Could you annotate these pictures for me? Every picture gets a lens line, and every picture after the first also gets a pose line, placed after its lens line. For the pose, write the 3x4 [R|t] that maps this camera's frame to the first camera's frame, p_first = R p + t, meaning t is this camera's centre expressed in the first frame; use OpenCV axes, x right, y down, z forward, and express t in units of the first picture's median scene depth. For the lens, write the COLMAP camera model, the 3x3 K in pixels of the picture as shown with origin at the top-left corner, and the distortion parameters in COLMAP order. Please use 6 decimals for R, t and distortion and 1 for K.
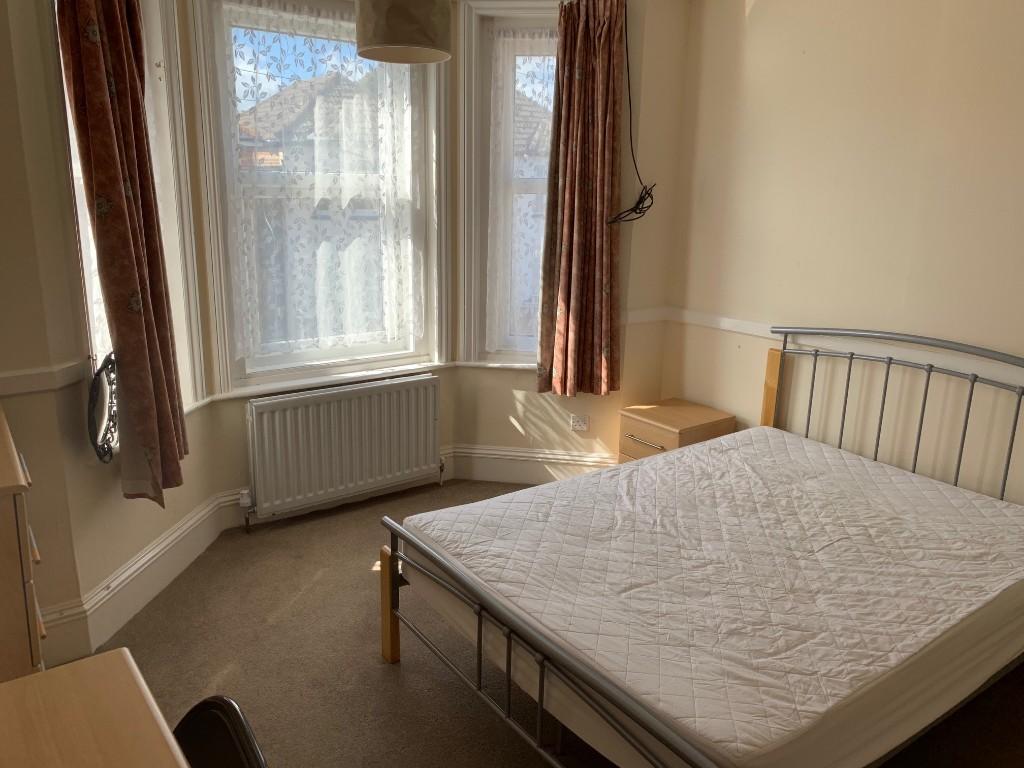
lens RADIAL K [[776.6, 0, 511.7], [0, 776.6, 379.7], [0, 0, 1]] dist [0.015113, -0.008148]
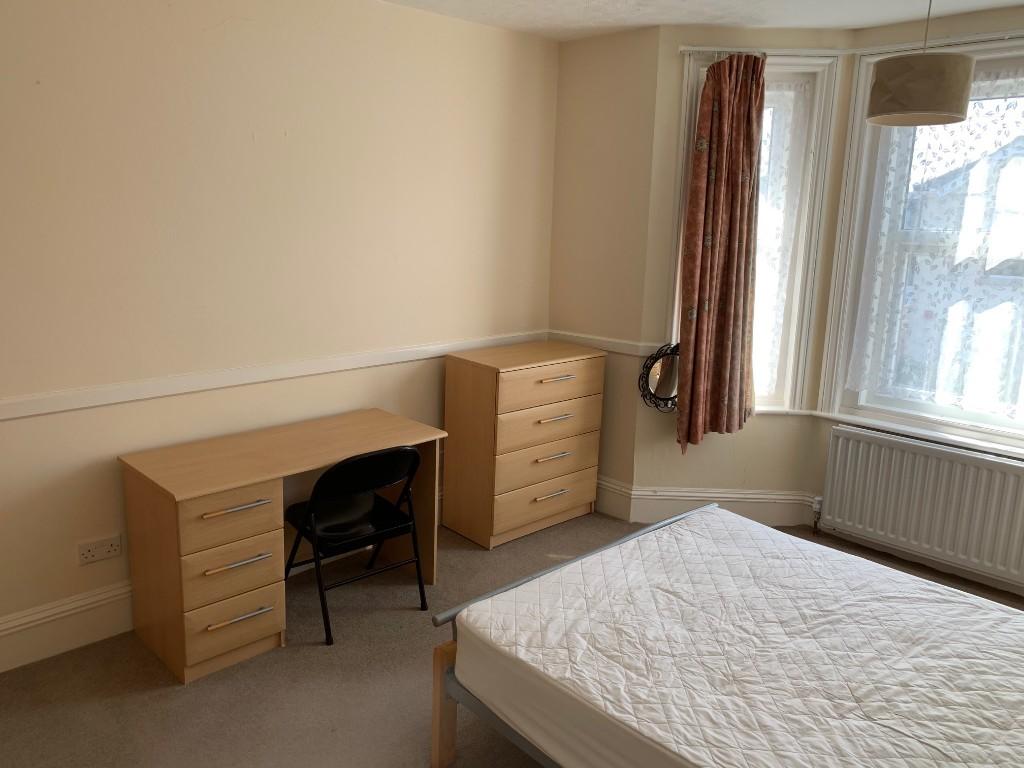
lens RADIAL K [[776.6, 0, 512.1], [0, 776.6, 383.6], [0, 0, 1]] dist [0.015113, -0.008148]
pose [[0.127577, 0.193287, -0.972813, 0.710878], [-0.261928, 0.952573, 0.154916, -0.082799], [0.956618, 0.235043, 0.172154, 0.315541]]
